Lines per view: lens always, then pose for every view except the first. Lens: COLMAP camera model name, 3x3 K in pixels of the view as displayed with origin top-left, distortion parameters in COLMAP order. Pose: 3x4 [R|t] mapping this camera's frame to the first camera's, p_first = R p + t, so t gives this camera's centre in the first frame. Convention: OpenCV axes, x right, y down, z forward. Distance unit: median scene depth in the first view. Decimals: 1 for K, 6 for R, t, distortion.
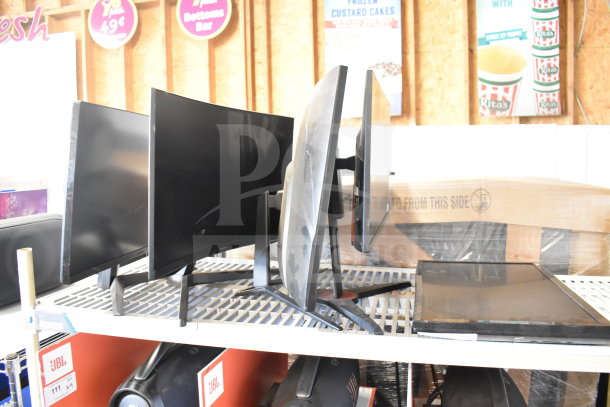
lens RADIAL K [[469.6, 0, 305.0], [0, 469.6, 203.5], [0, 0, 1]] dist [-0.093723, 0.012402]
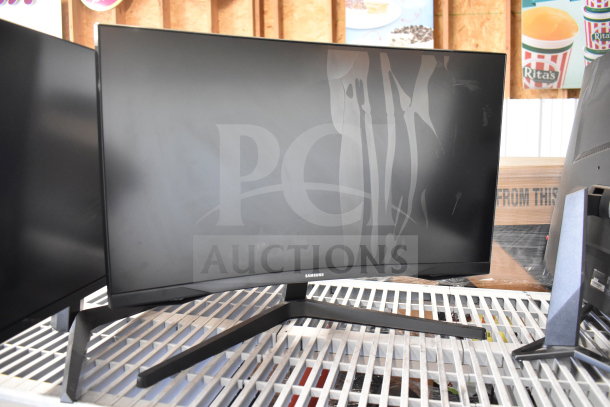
lens RADIAL K [[469.6, 0, 305.0], [0, 469.6, 203.5], [0, 0, 1]] dist [-0.093723, 0.012402]
pose [[0.999992, 0.002872, -0.002673, -0.031425], [-0.002754, 0.999057, 0.043321, -0.008129], [0.002795, -0.043314, 0.999058, 0.127033]]
